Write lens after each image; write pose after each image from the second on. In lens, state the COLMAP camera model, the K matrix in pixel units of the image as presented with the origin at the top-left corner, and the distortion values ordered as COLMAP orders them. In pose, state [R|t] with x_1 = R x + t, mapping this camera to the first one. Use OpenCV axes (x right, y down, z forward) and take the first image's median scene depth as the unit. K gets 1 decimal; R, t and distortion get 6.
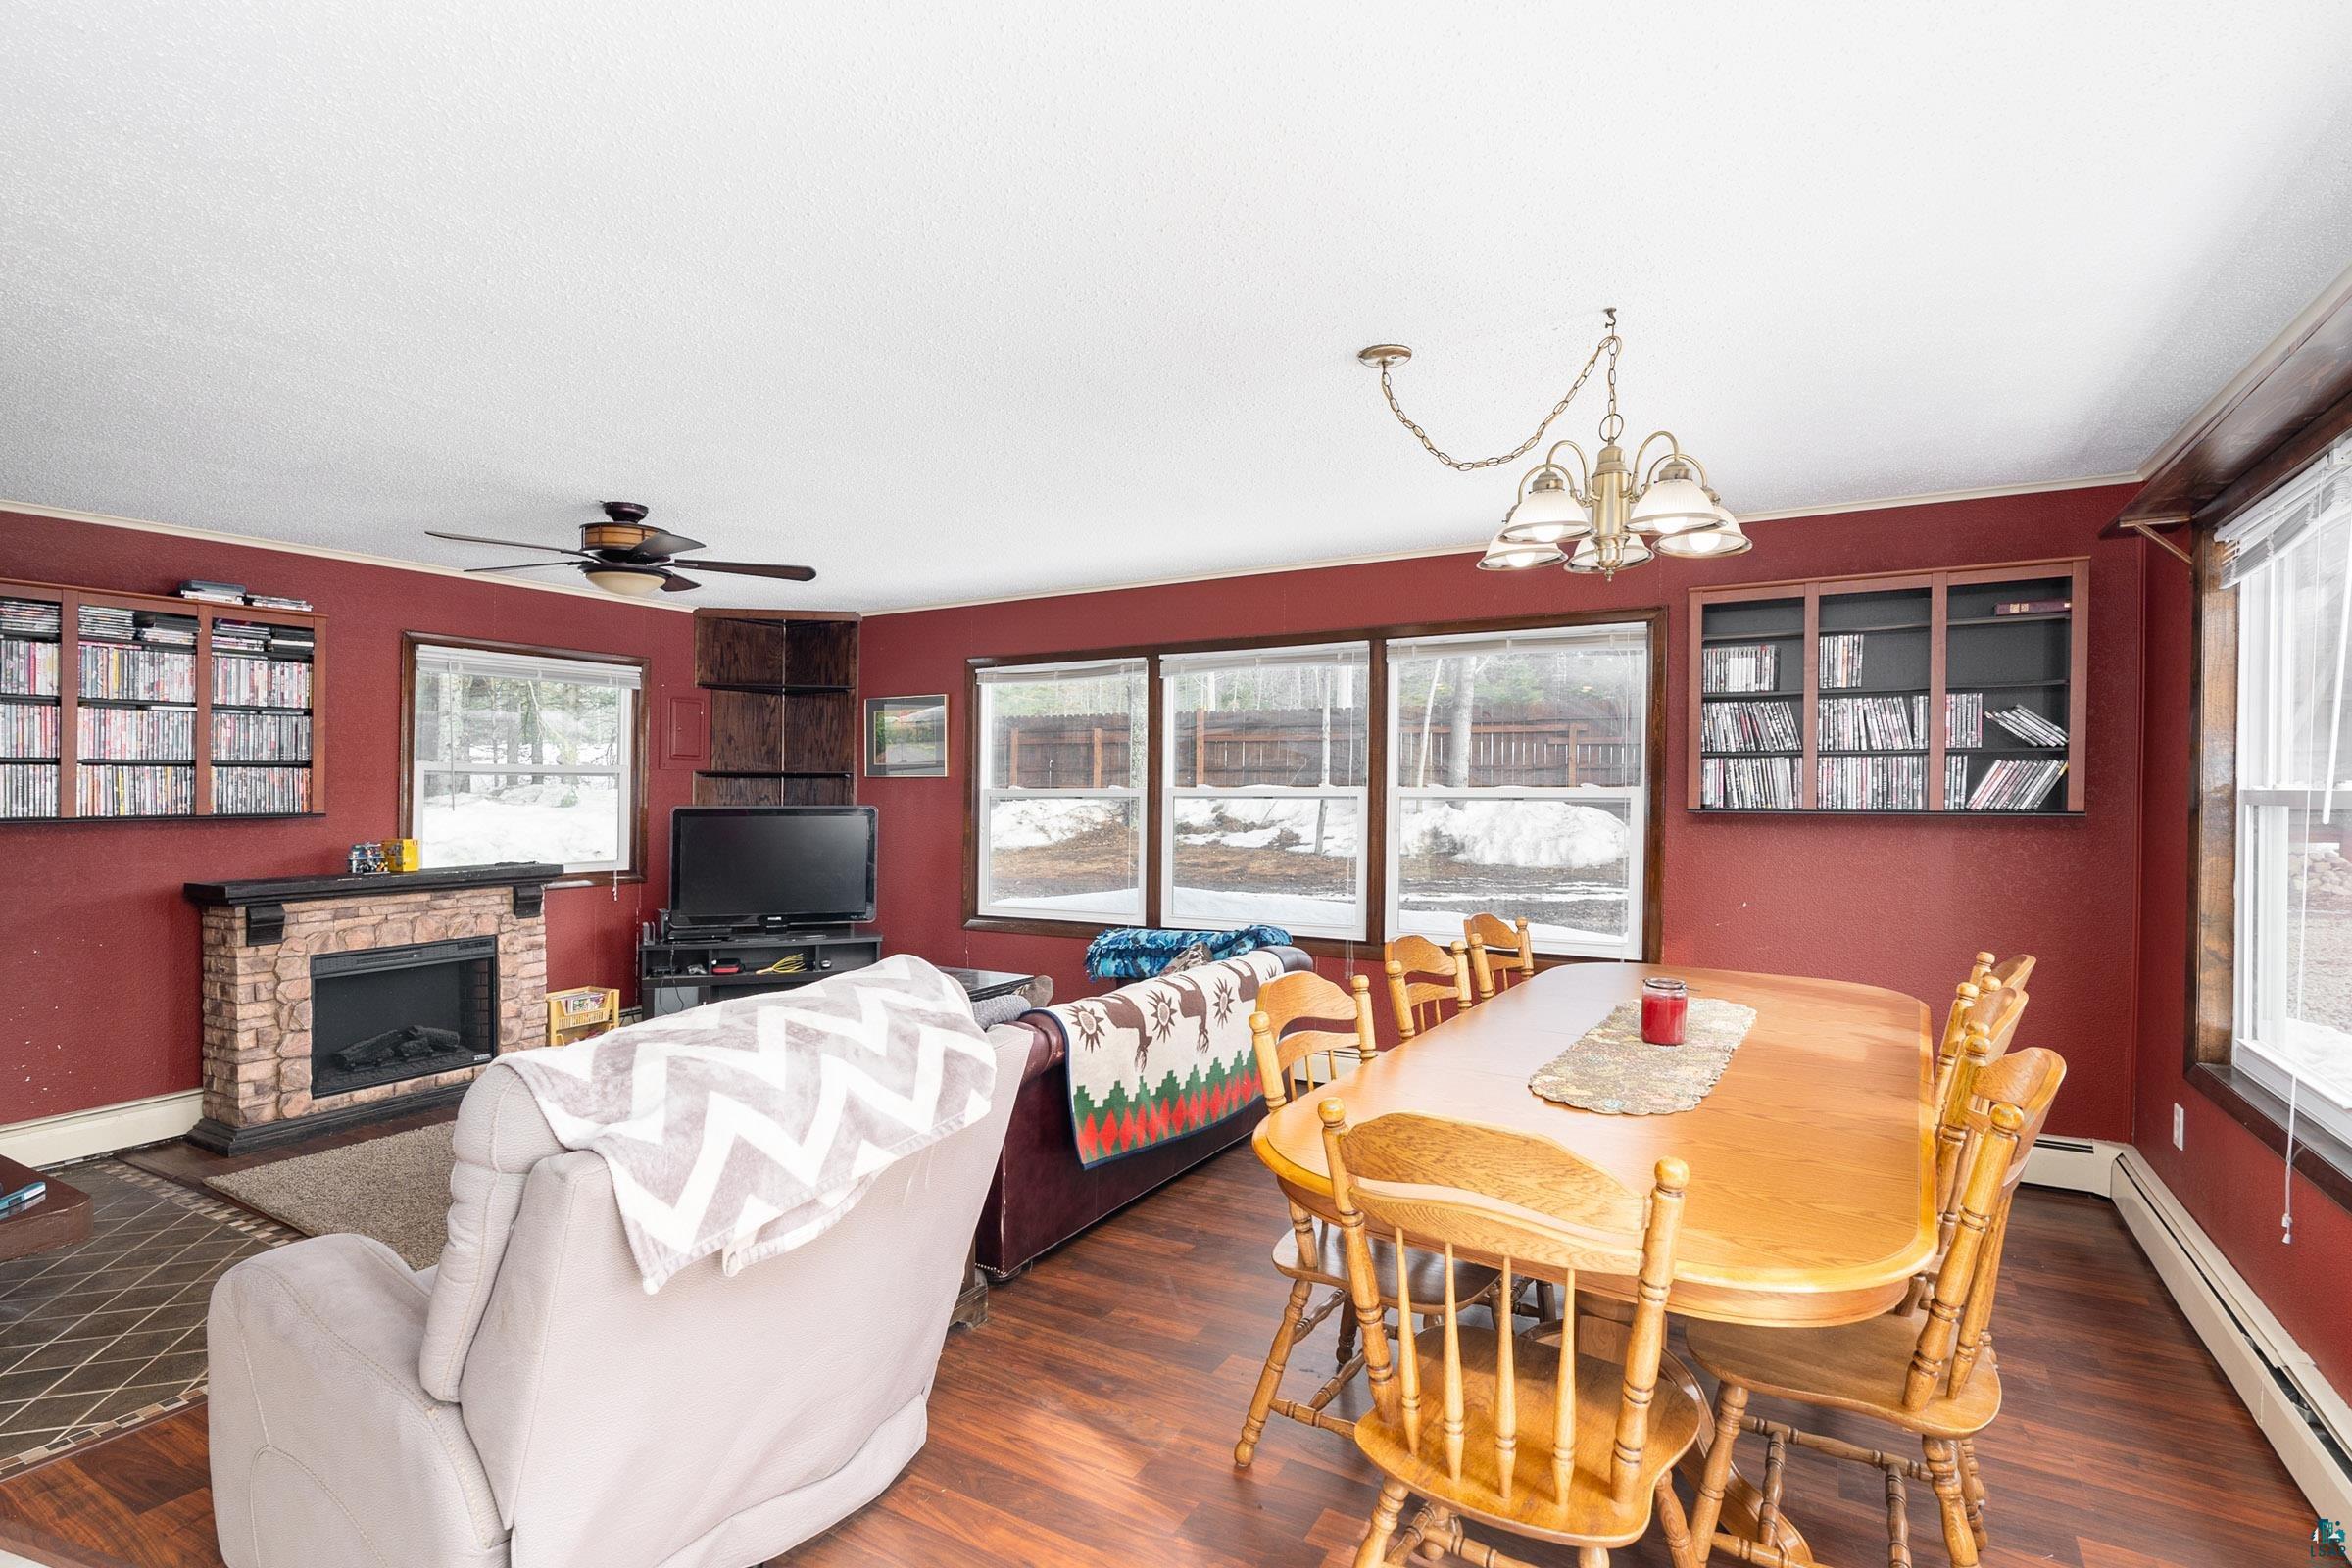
lens RADIAL K [[1132.8, 0, 1169.1], [0, 1132.8, 743.8], [0, 0, 1]] dist [0.000754, -0.000276]
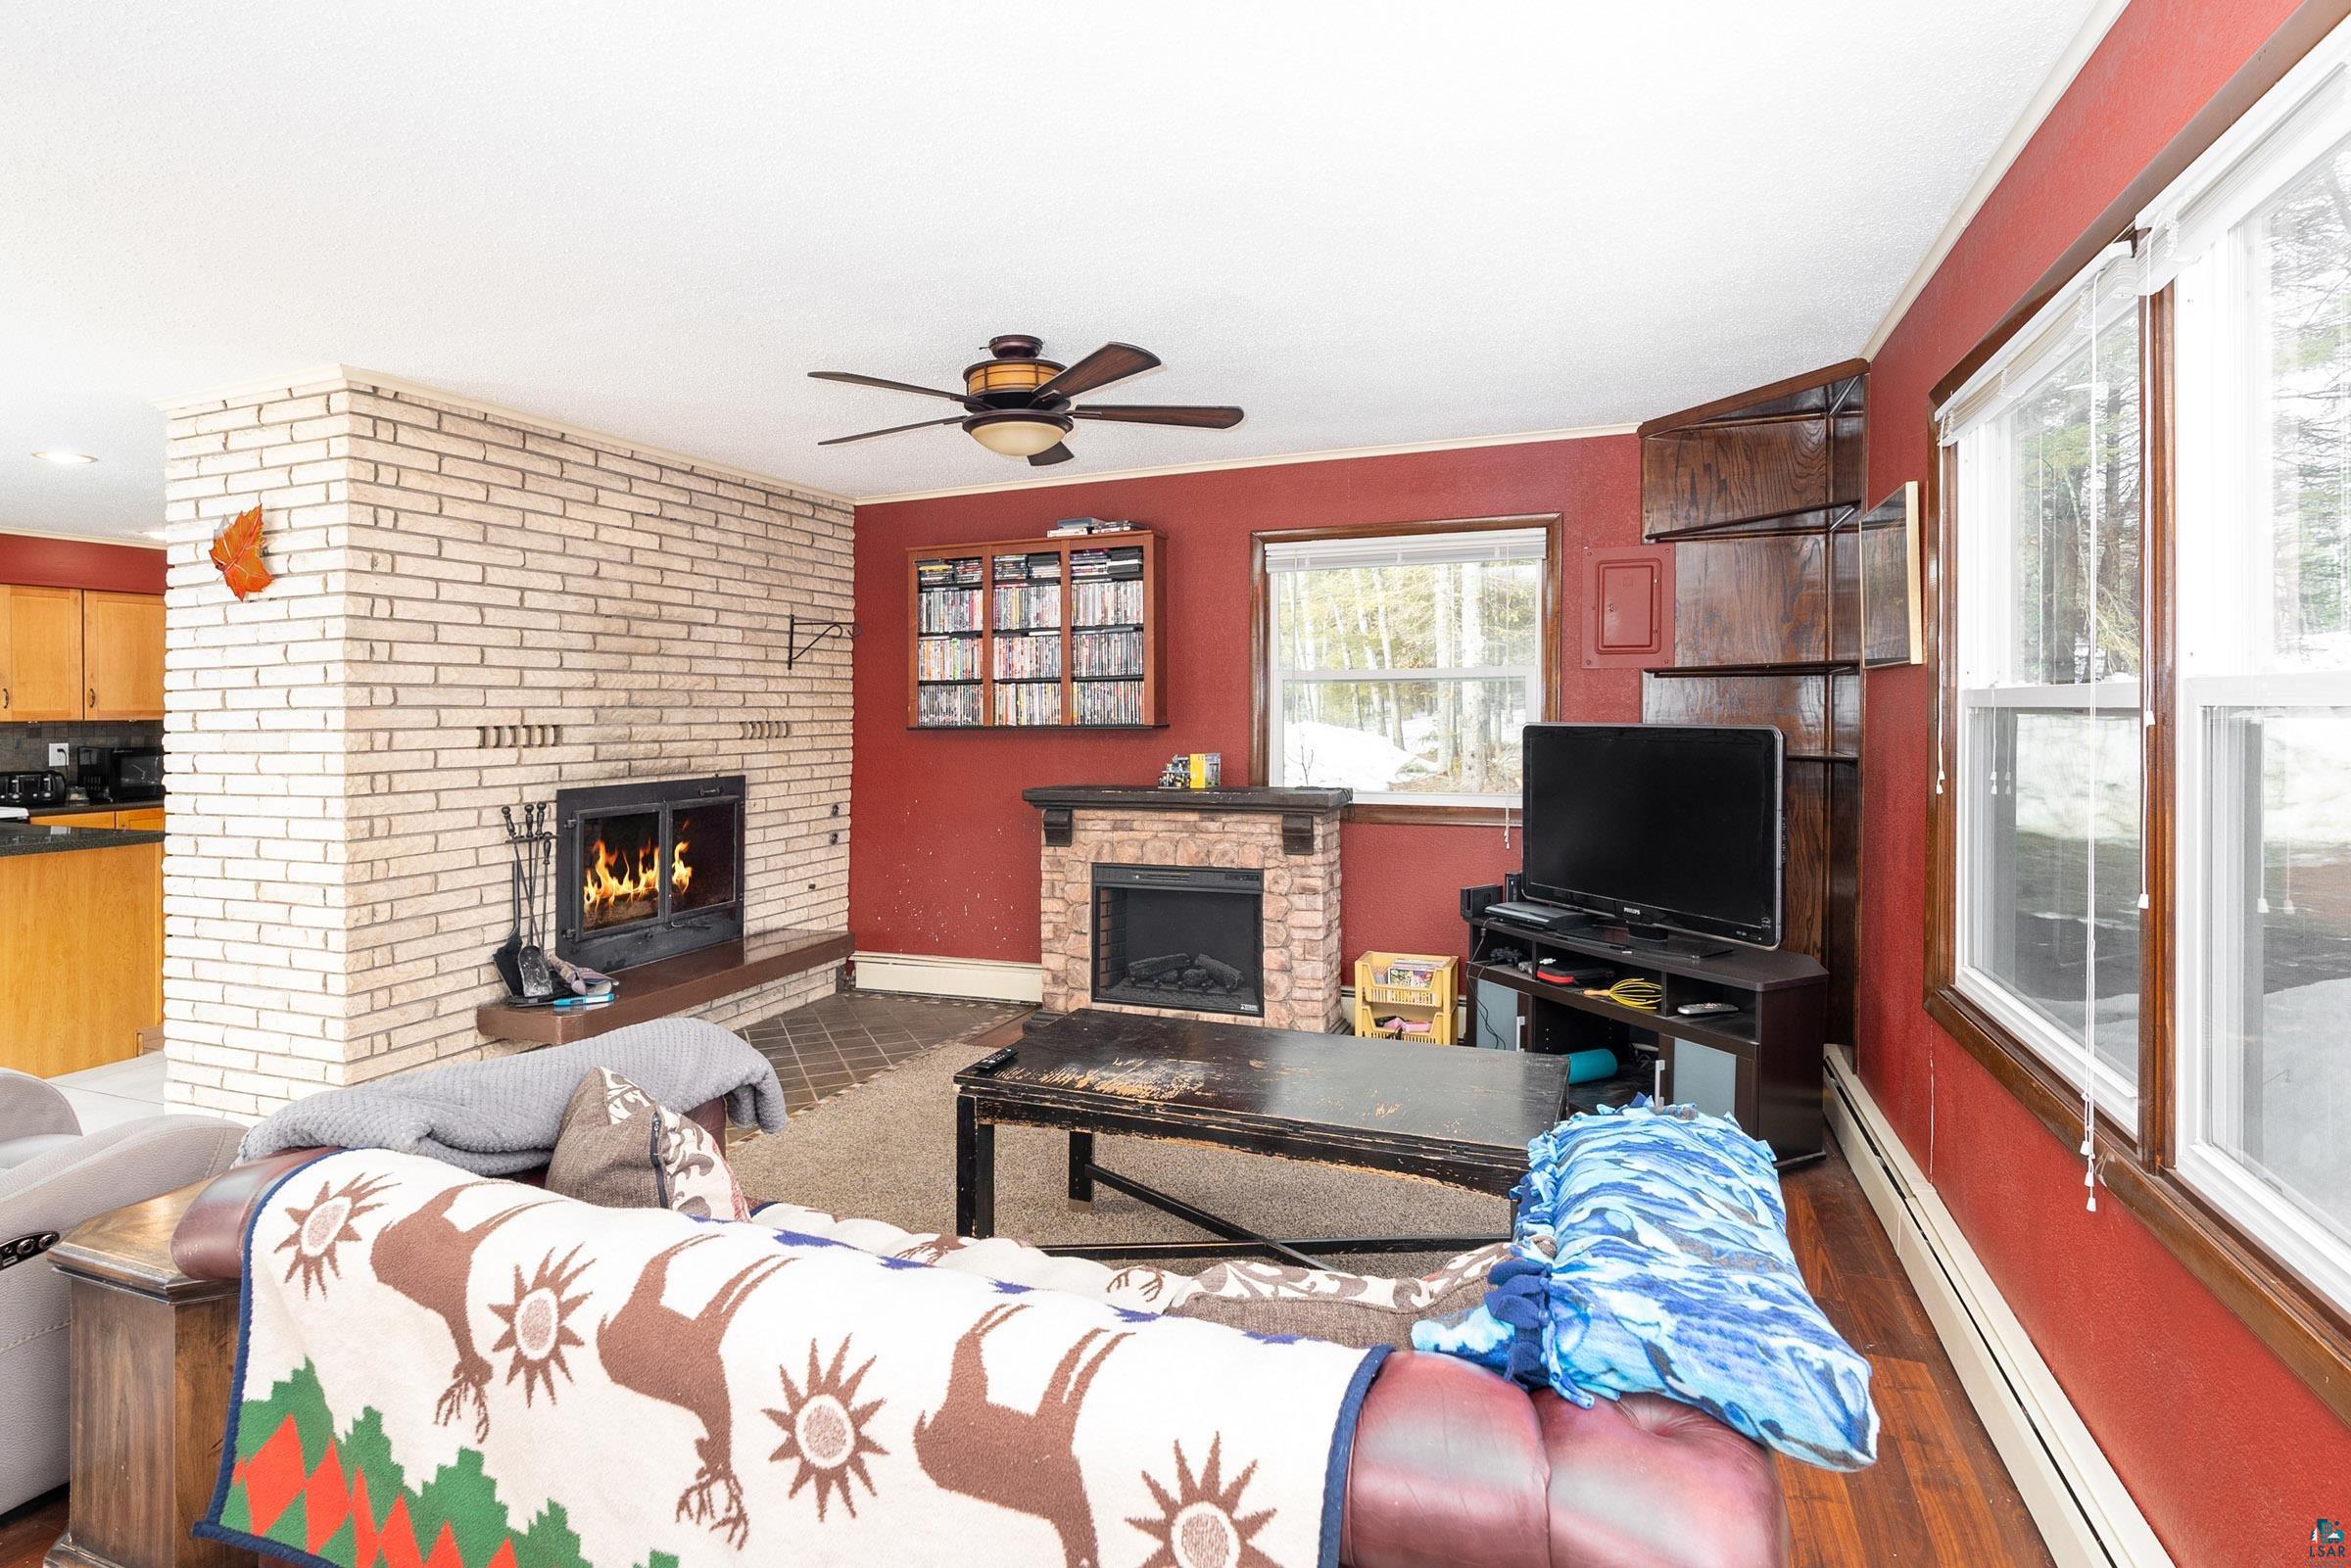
lens RADIAL K [[1163.4, 0, 1161.3], [0, 1163.4, 661.4], [0, 0, 1]] dist [-0.002342, -0.000435]
pose [[0.158158, -0.040331, -0.986590, 0.297770], [0.048770, 0.998265, -0.032990, 0.039825], [0.986209, -0.042898, 0.159850, 0.865634]]
